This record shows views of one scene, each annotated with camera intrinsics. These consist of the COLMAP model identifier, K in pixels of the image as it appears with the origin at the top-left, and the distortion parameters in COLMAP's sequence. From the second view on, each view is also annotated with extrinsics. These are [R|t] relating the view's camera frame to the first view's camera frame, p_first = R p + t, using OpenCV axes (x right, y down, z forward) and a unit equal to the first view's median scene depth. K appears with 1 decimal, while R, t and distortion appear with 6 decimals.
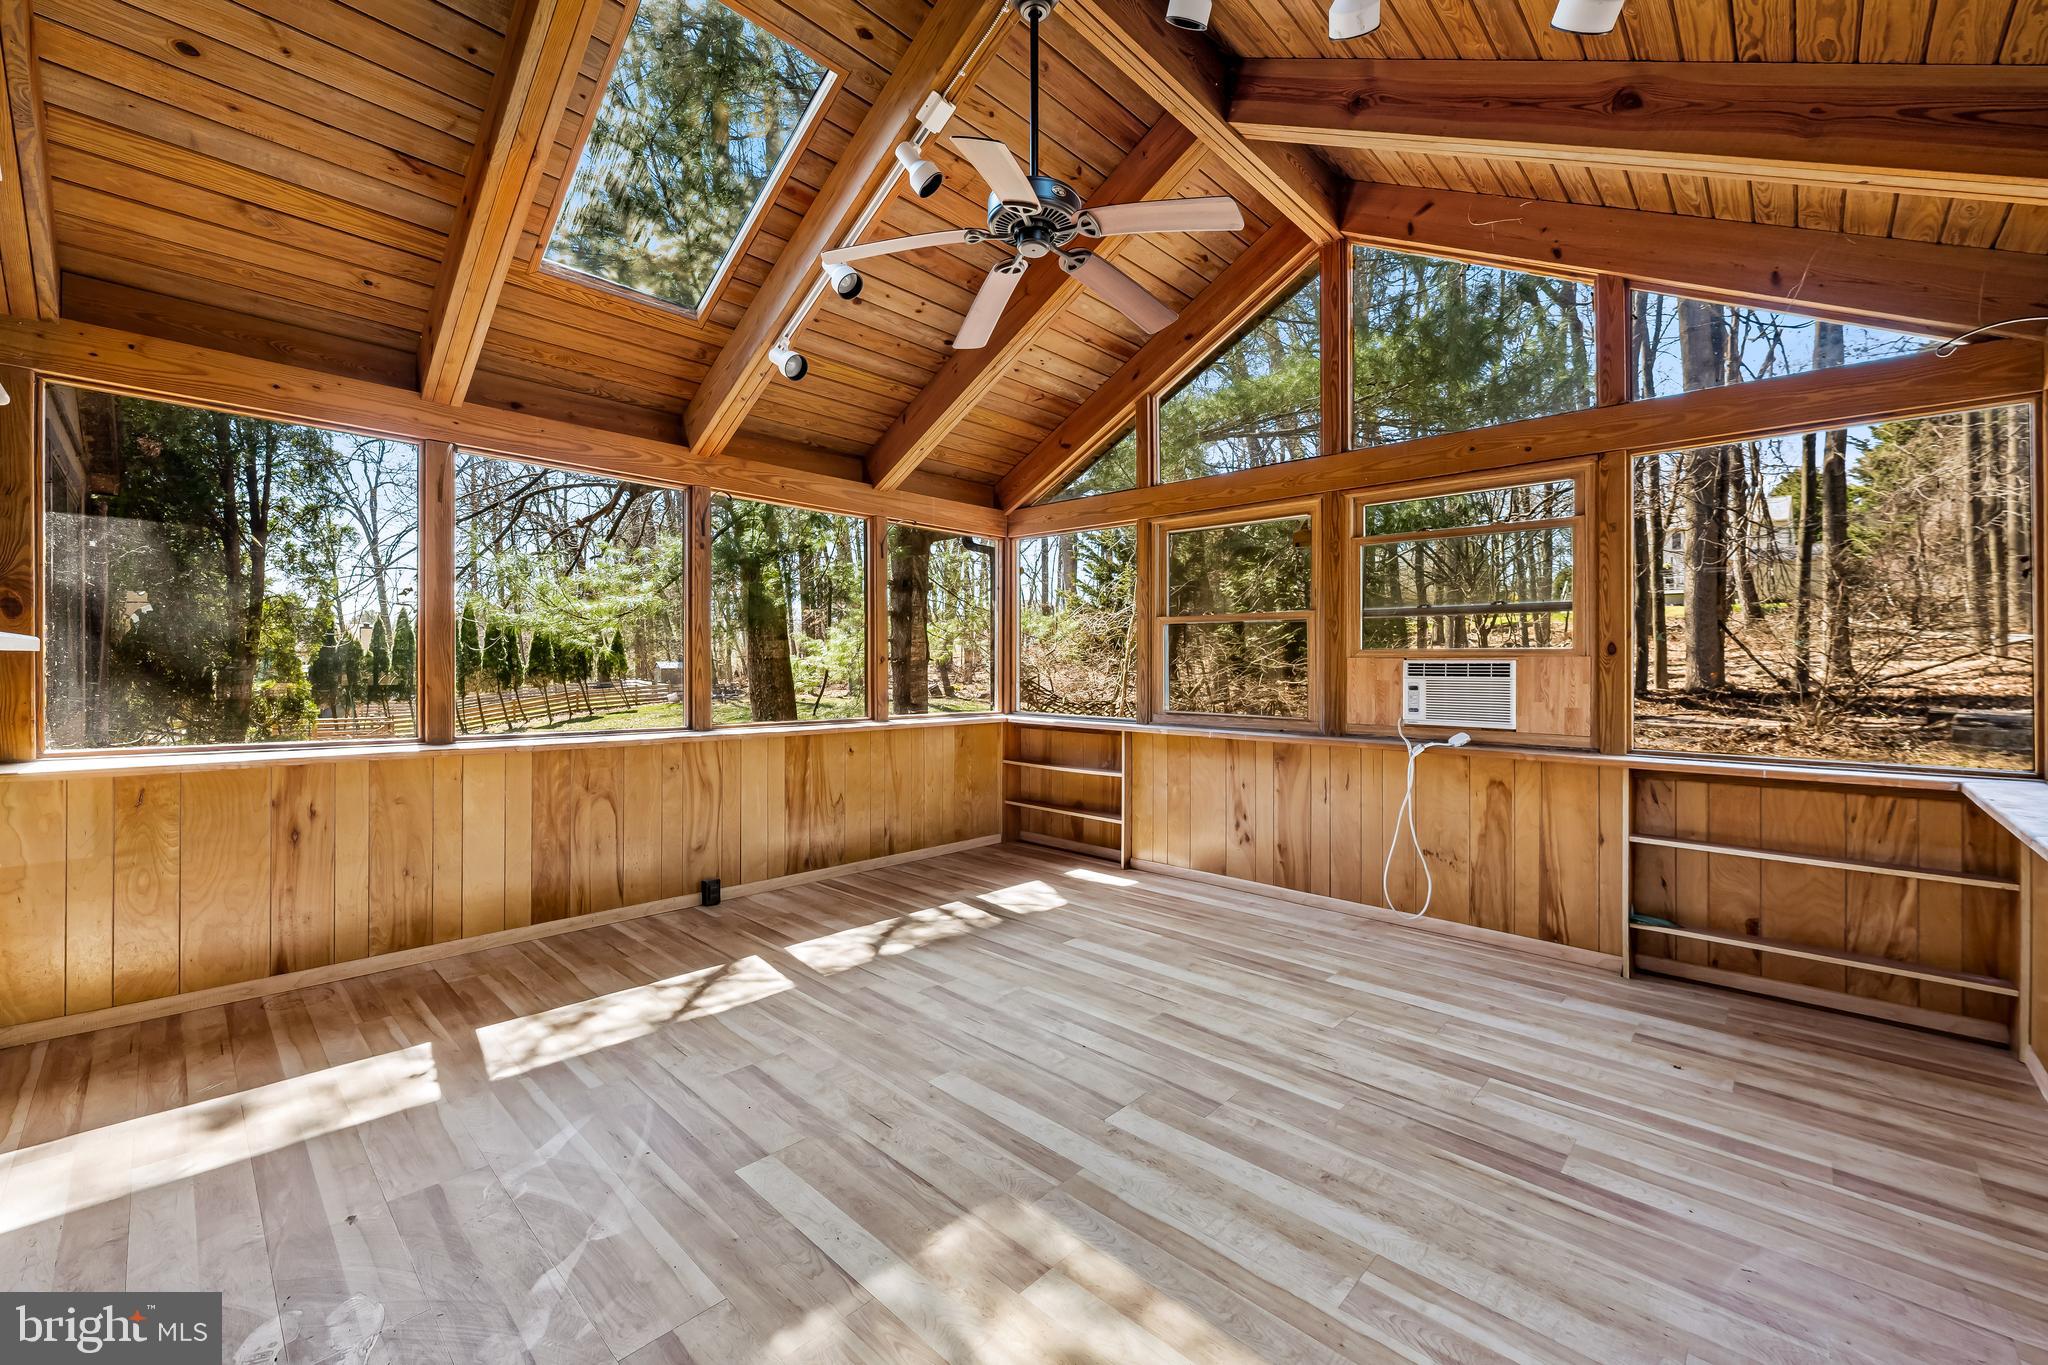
lens RADIAL K [[828.3, 0, 1026.1], [0, 828.3, 657.8], [0, 0, 1]] dist [-0.006644, 0.000219]
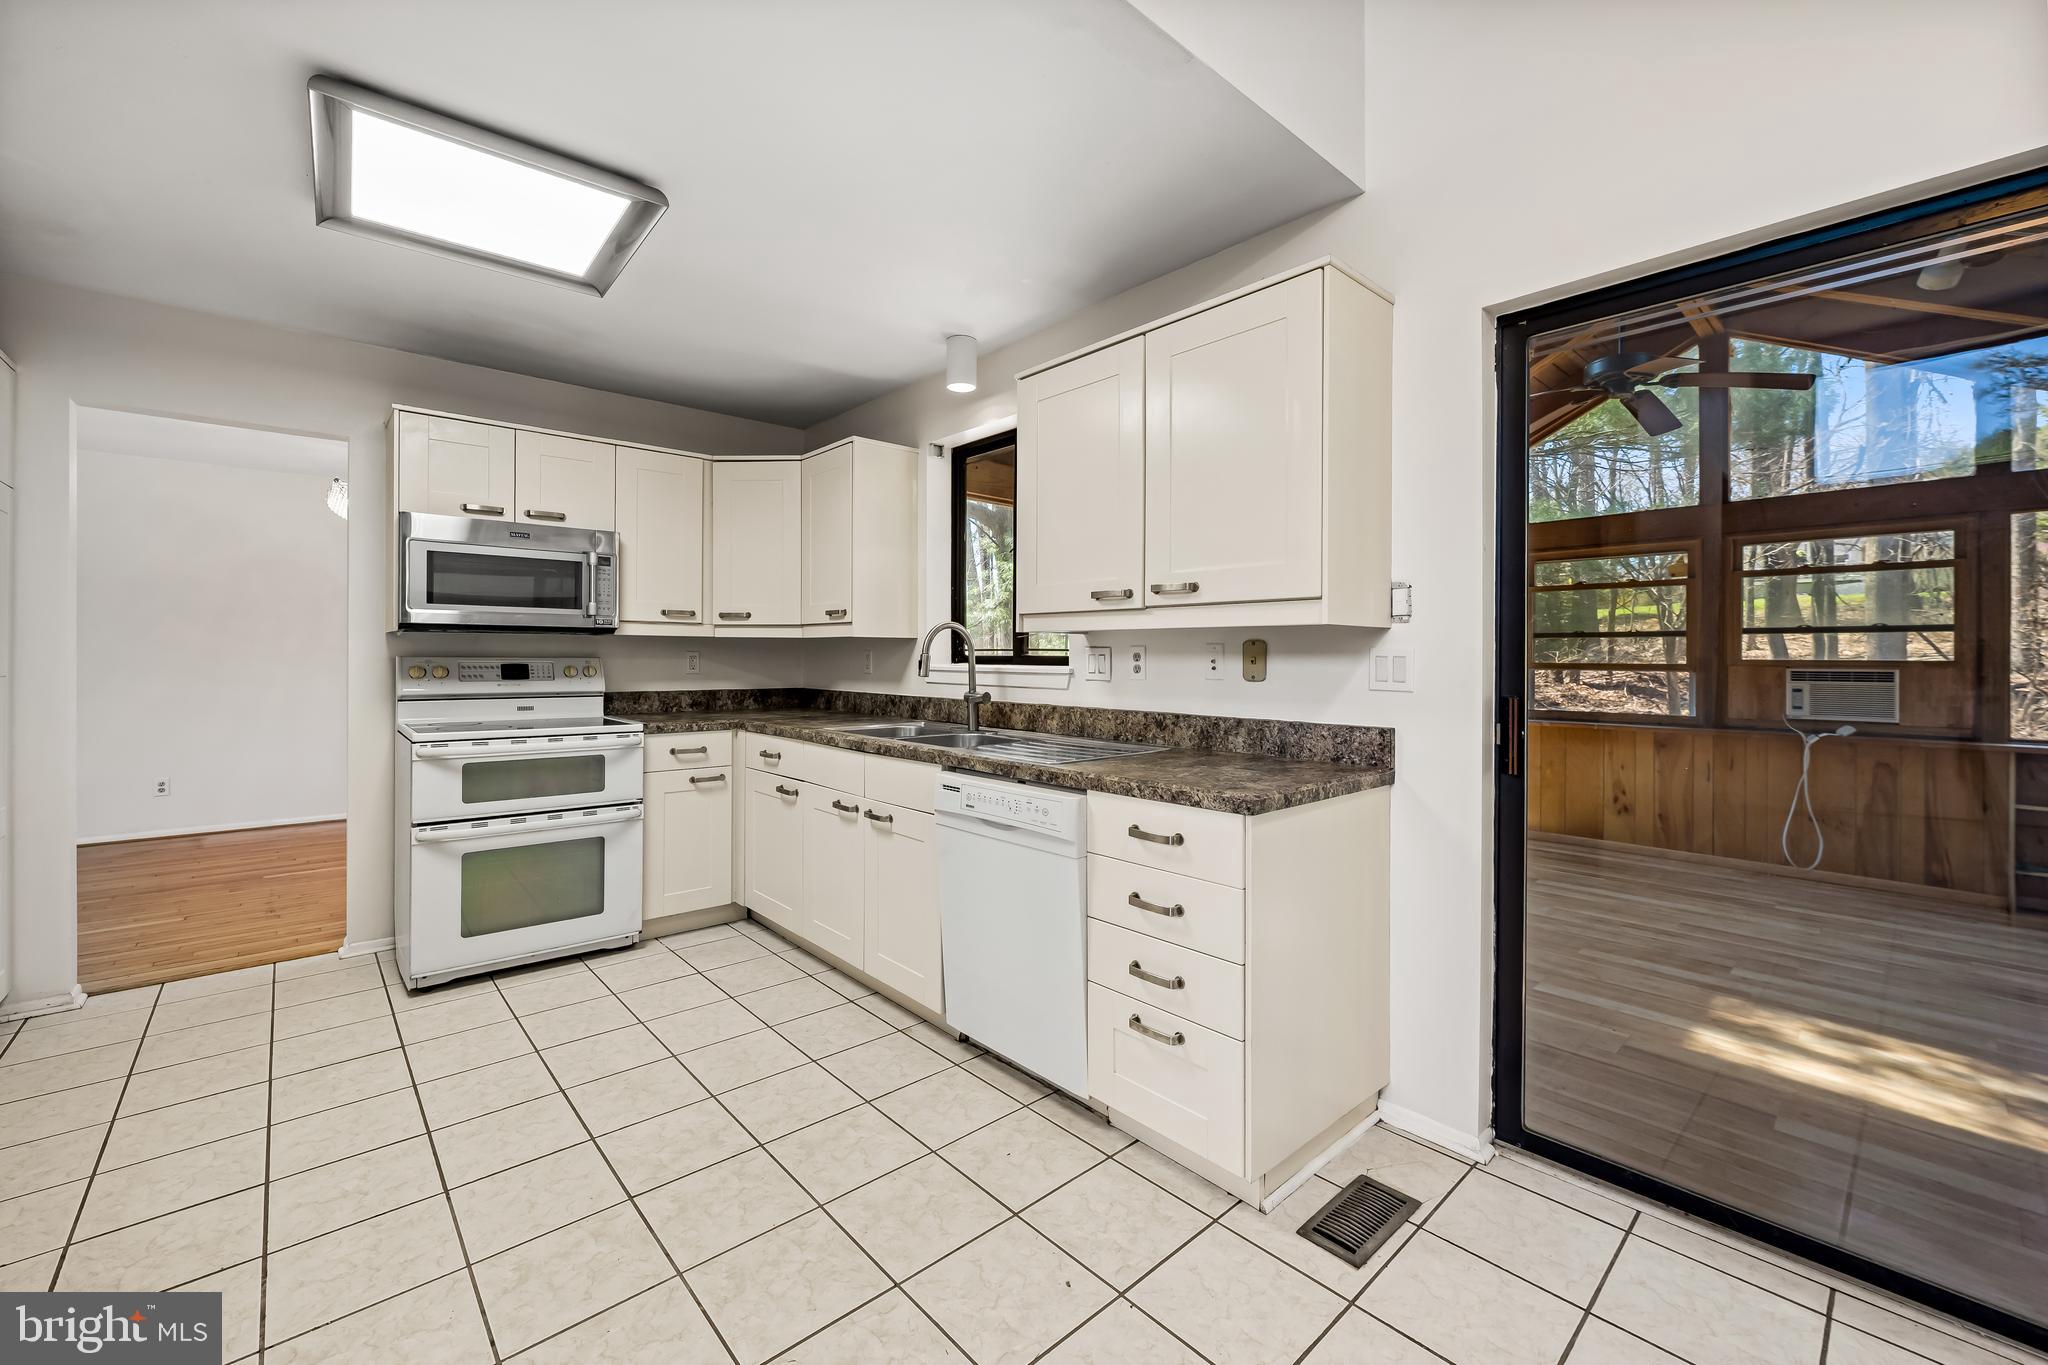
lens RADIAL K [[825.9, 0, 1024.9], [0, 825.9, 655.6], [0, 0, 1]] dist [-0.005277, 0.000470]
pose [[0.996607, -0.003997, -0.082213, -0.779309], [0.004448, 0.999976, 0.005294, -0.036938], [0.082190, -0.005642, 0.996601, -0.458406]]
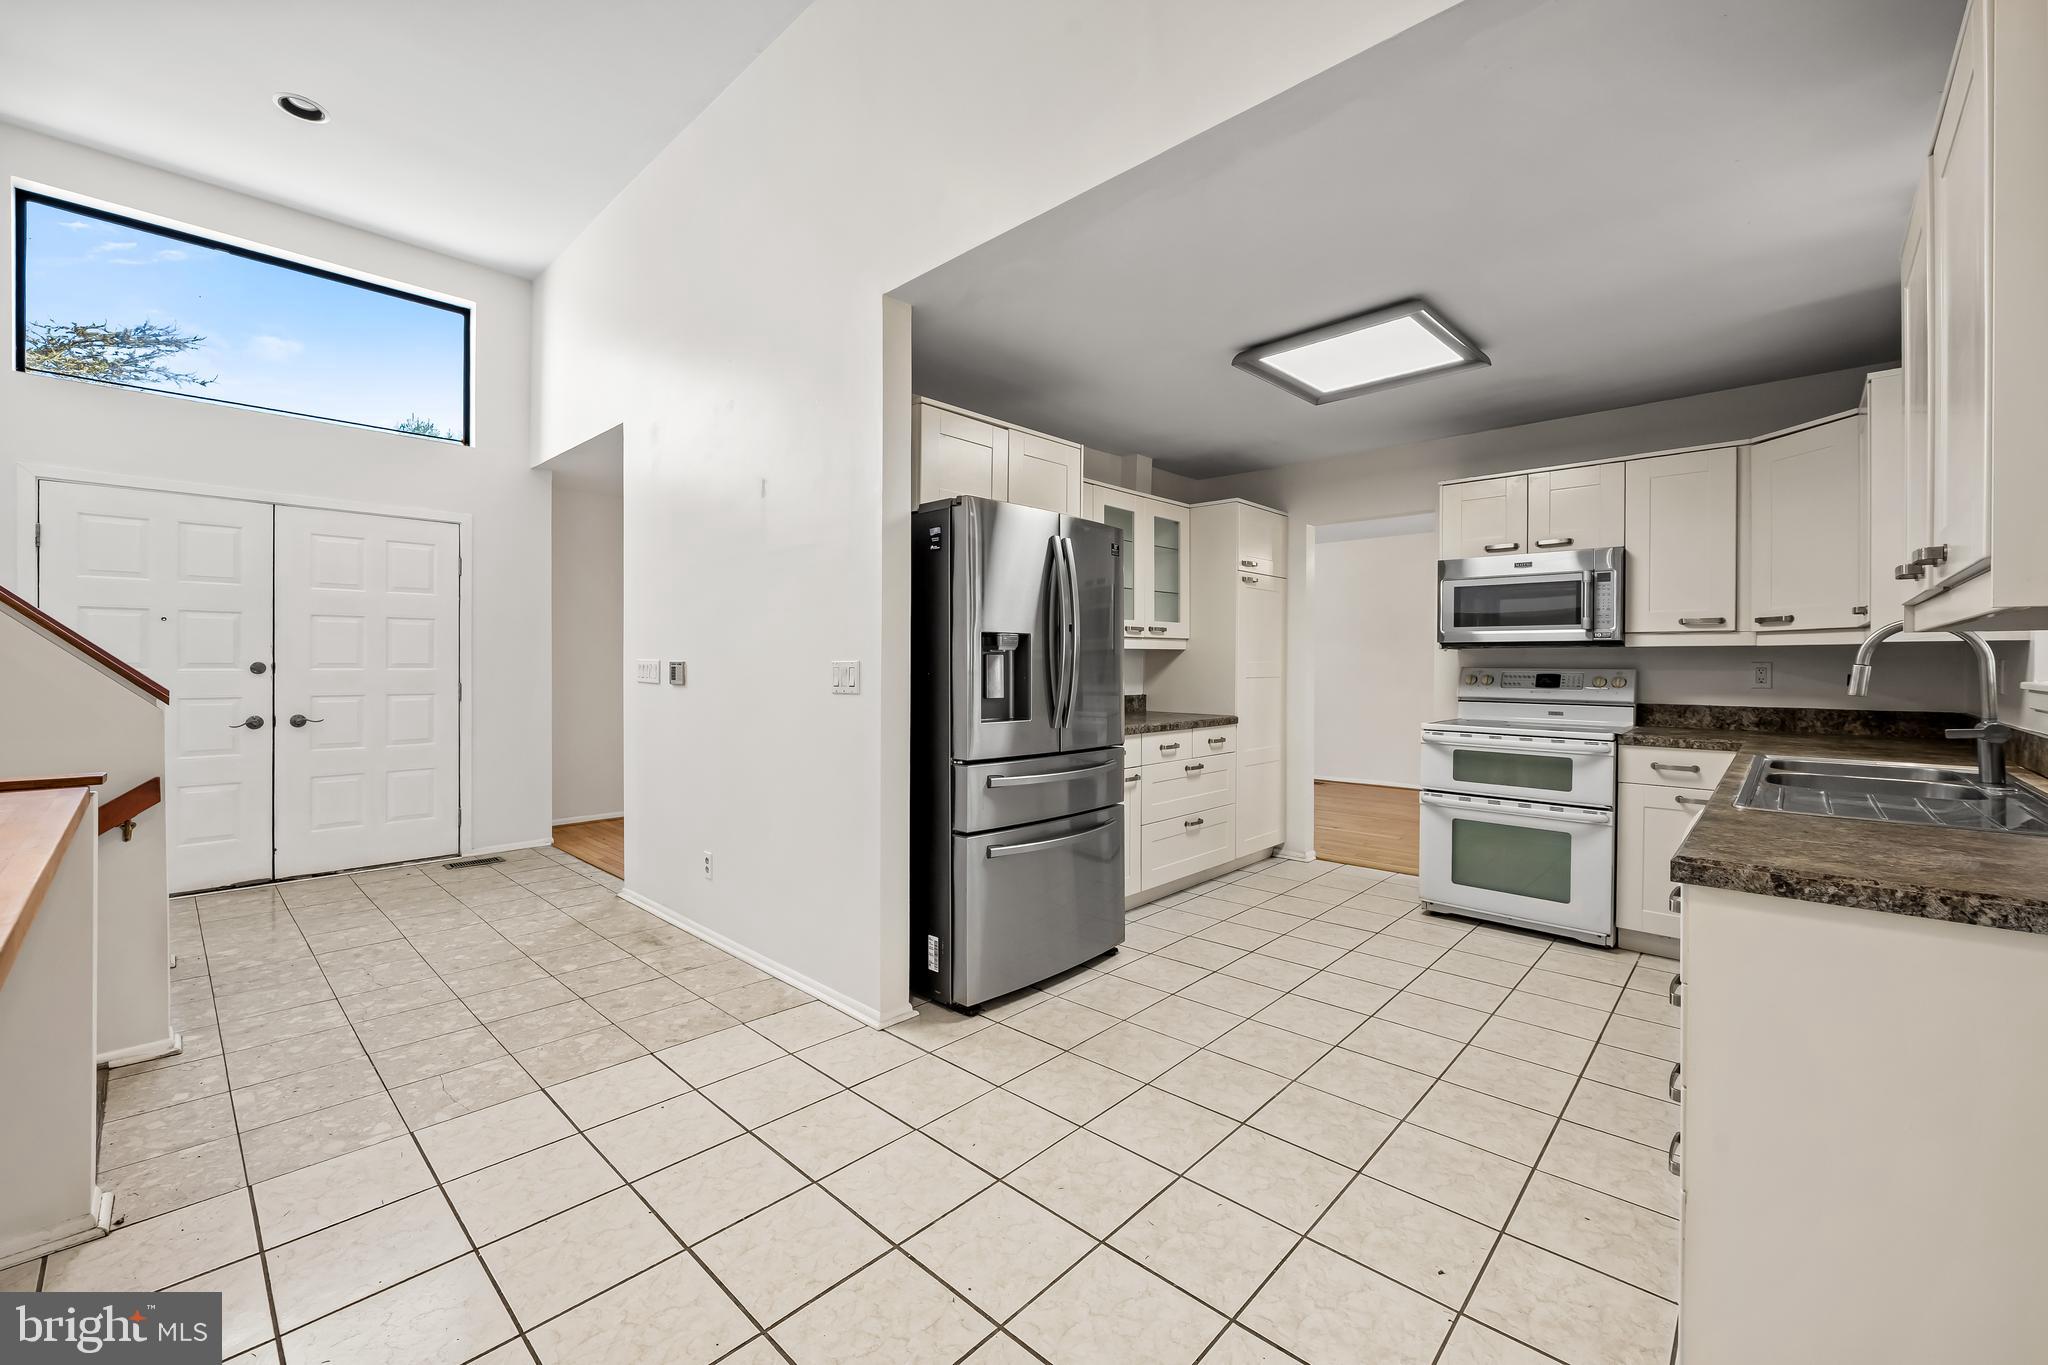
lens RADIAL K [[828.3, 0, 1026.1], [0, 828.3, 657.8], [0, 0, 1]] dist [-0.006644, 0.000219]
pose [[0.001411, -0.014119, -0.999899, -0.252298], [0.003897, 0.999893, -0.014113, -0.033290], [0.999991, -0.003877, 0.001466, -0.208971]]
